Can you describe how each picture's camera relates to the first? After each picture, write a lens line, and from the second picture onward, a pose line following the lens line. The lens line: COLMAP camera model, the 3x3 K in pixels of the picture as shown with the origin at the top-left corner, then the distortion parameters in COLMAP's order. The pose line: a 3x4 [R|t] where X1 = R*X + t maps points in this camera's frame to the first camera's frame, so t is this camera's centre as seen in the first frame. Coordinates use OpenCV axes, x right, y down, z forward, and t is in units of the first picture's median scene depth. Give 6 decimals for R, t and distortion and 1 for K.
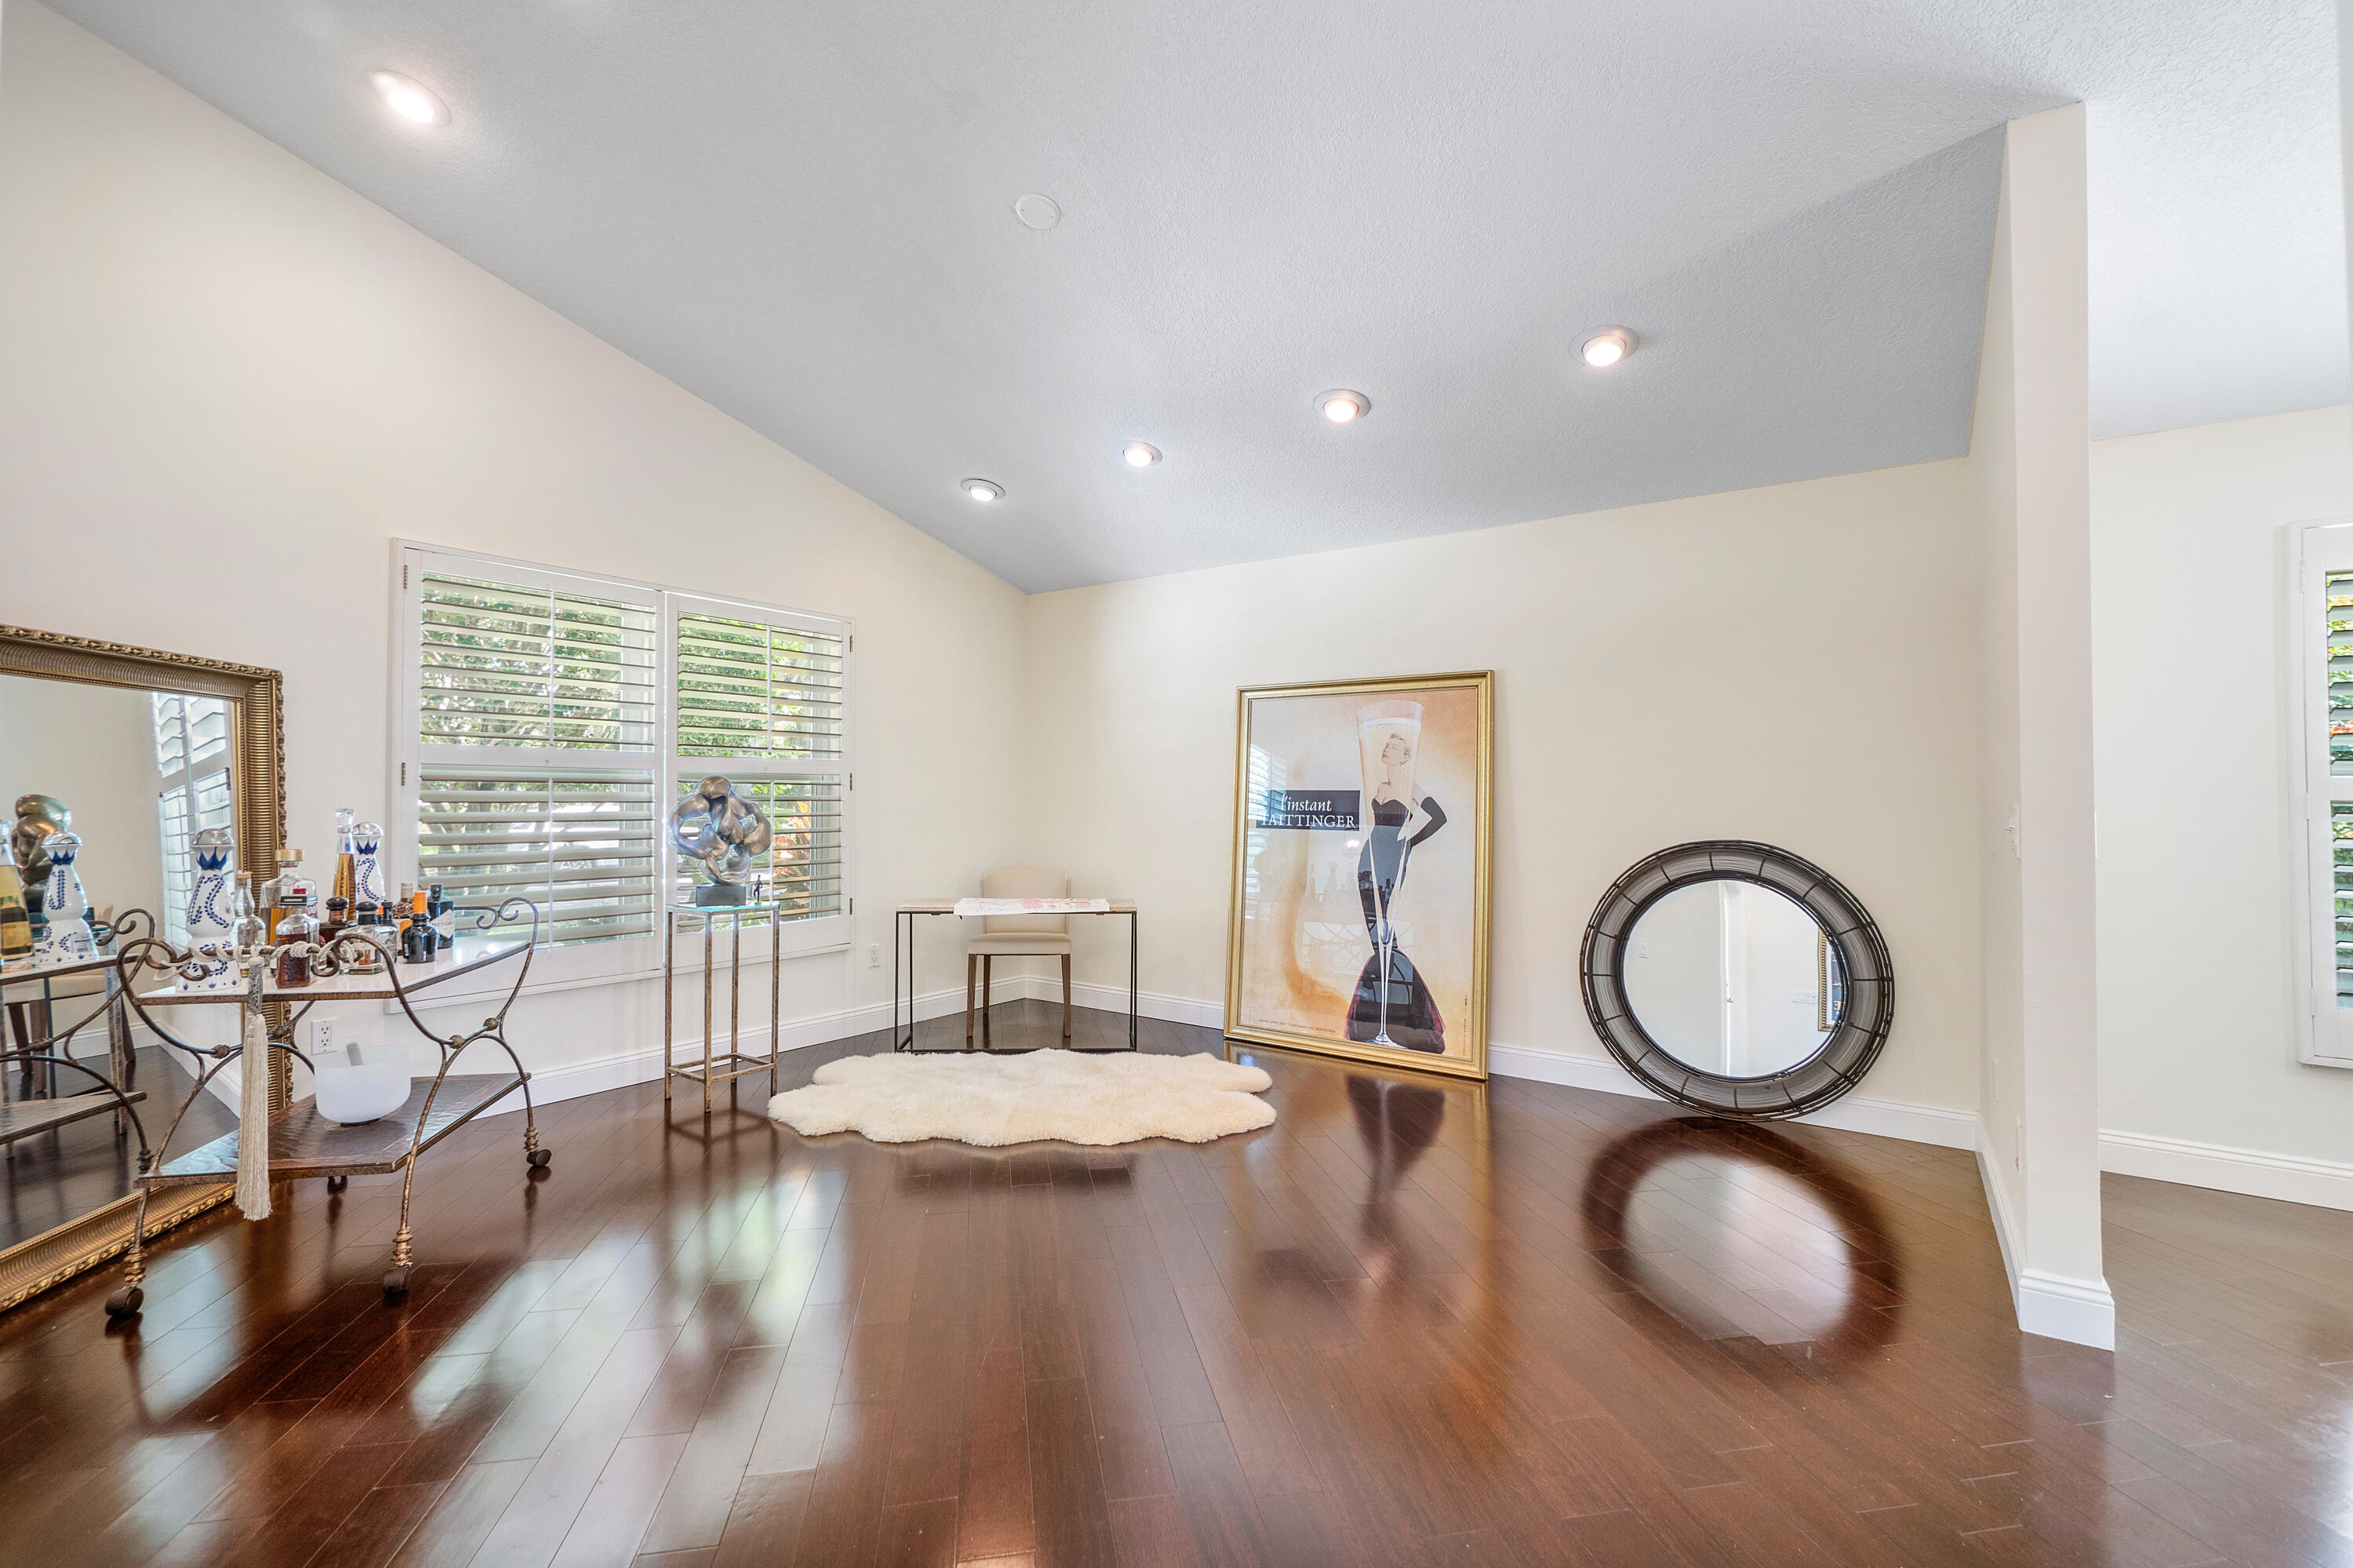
lens RADIAL K [[1022.0, 0, 1176.5], [0, 1022.0, 784.0], [0, 0, 1]] dist [-0.001134, 0.000073]
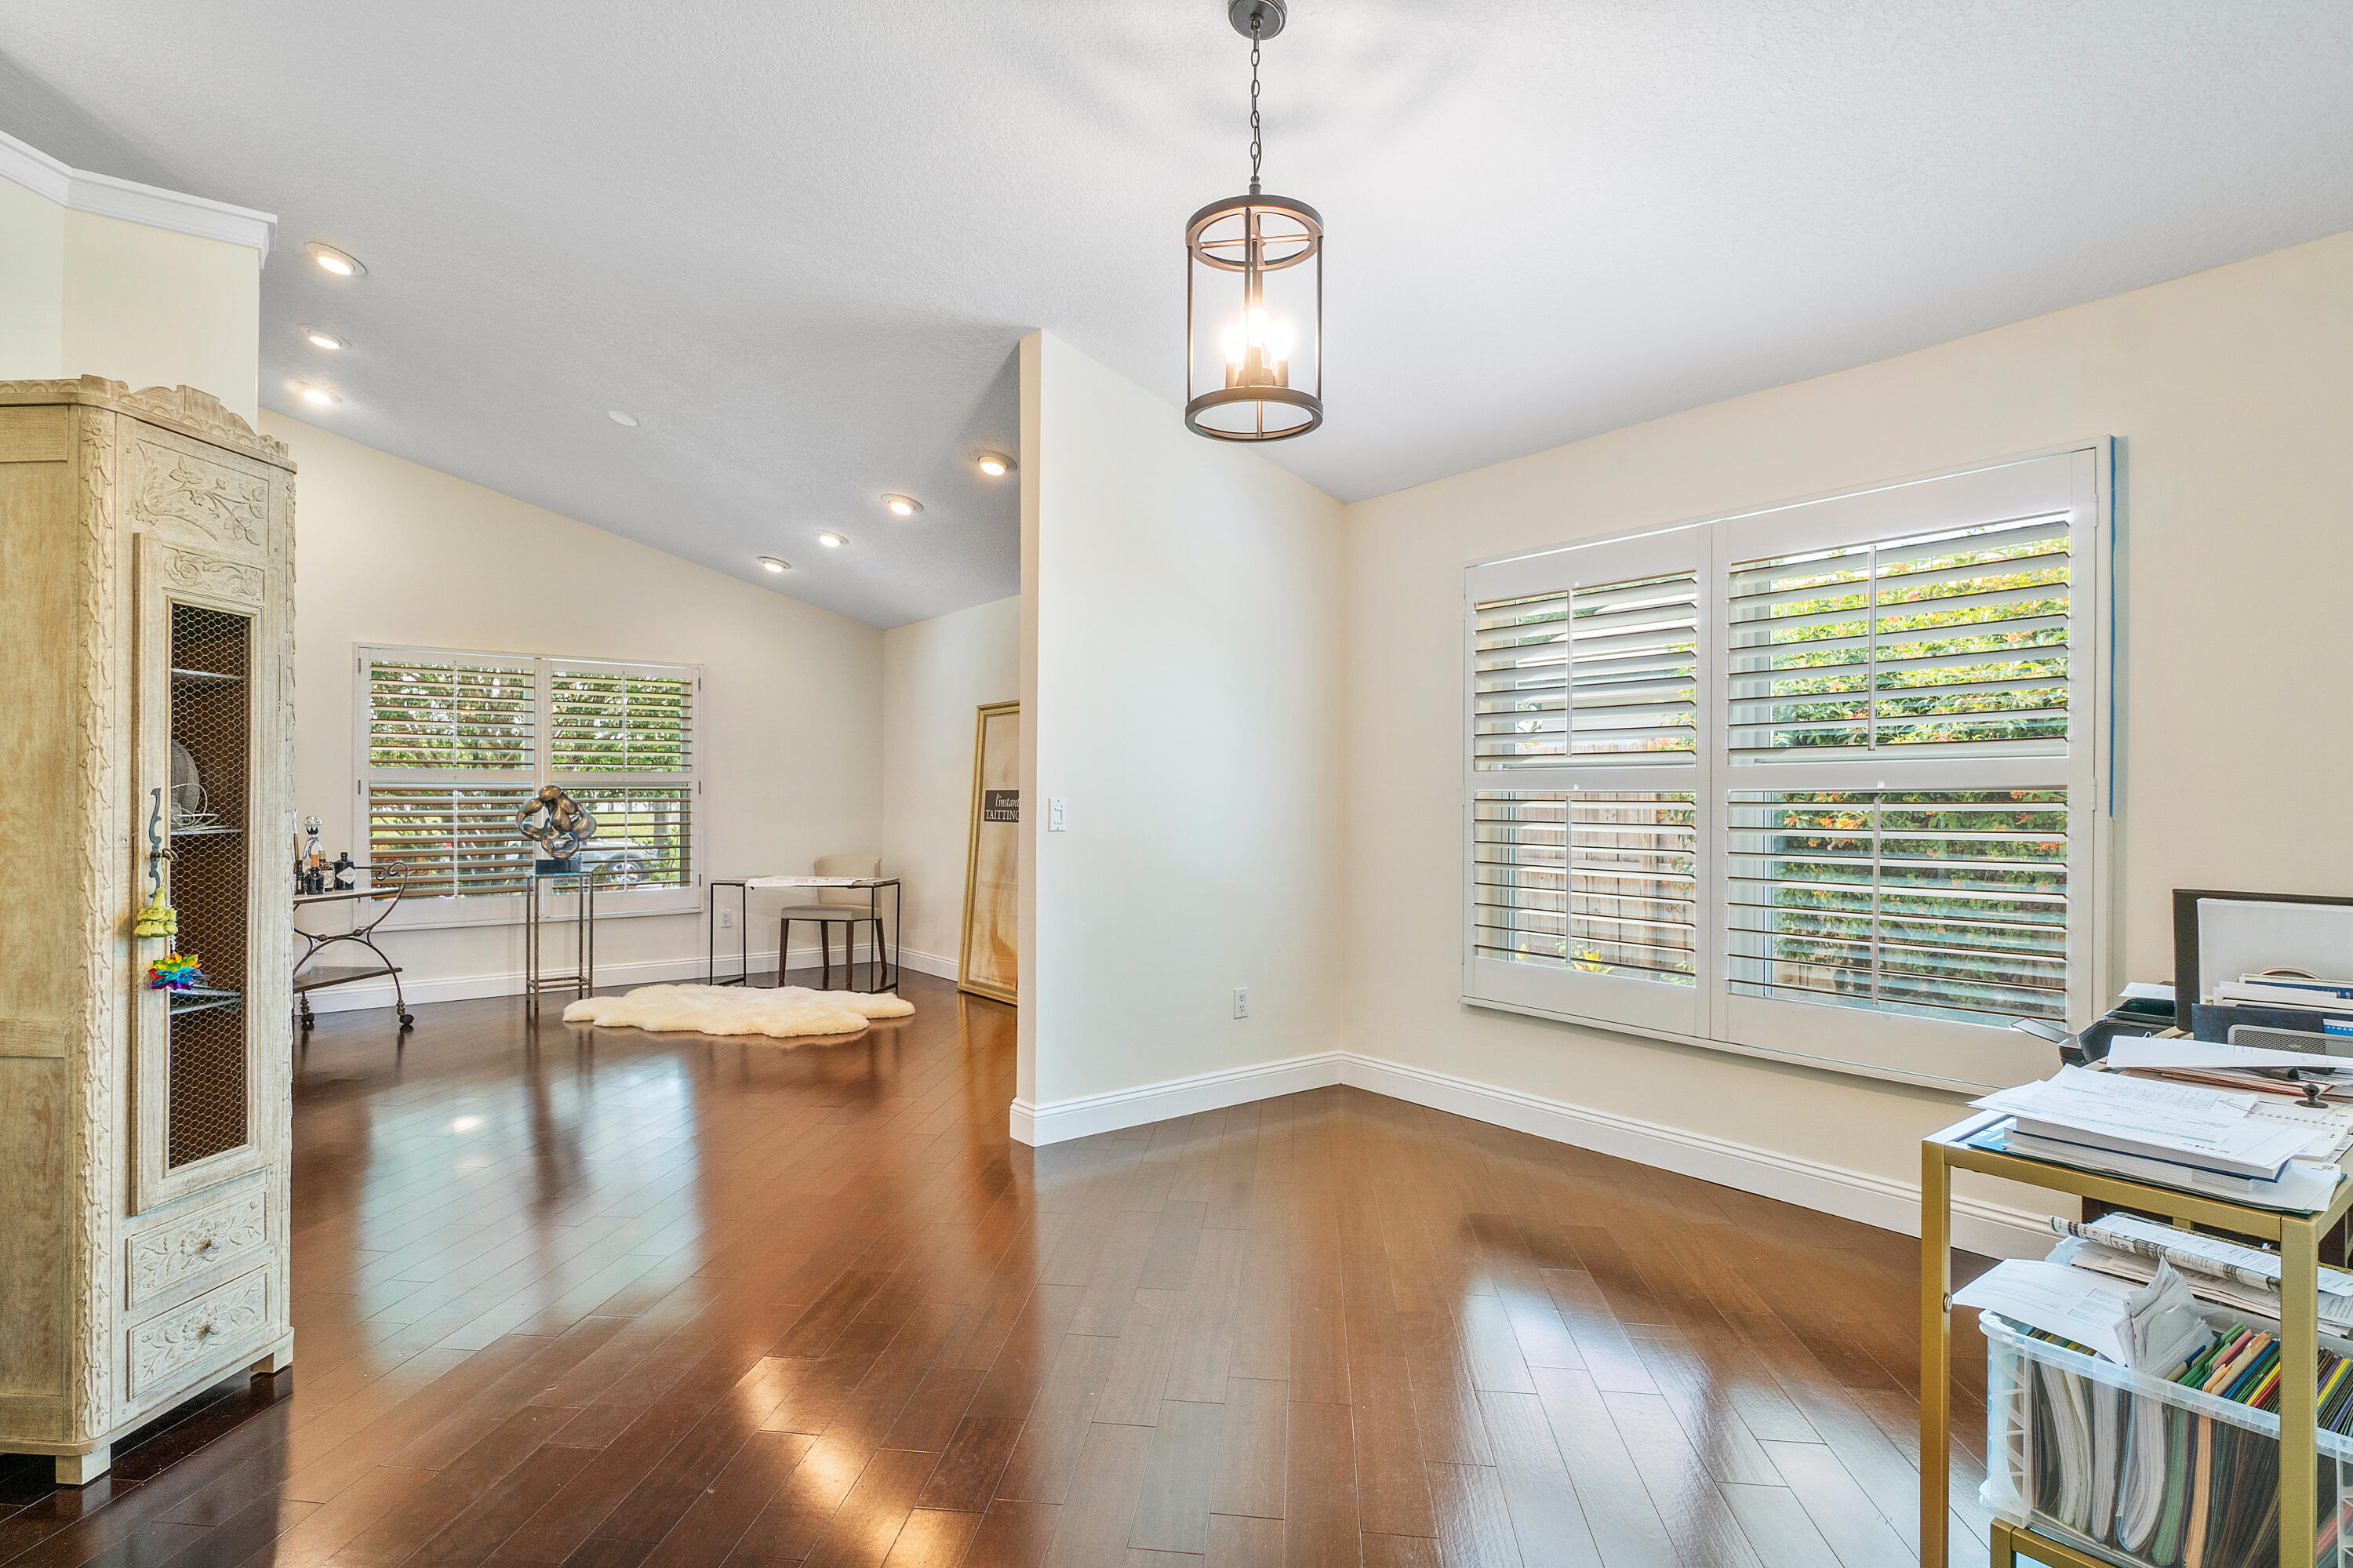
lens RADIAL K [[1144.0, 0, 1168.8], [0, 1144.0, 807.2], [0, 0, 1]] dist [-0.001556, -0.000150]
pose [[0.956708, -0.005547, -0.290997, 0.997194], [0.010770, 0.999808, 0.016347, 0.006334], [0.290851, -0.018774, 0.956584, -0.365928]]
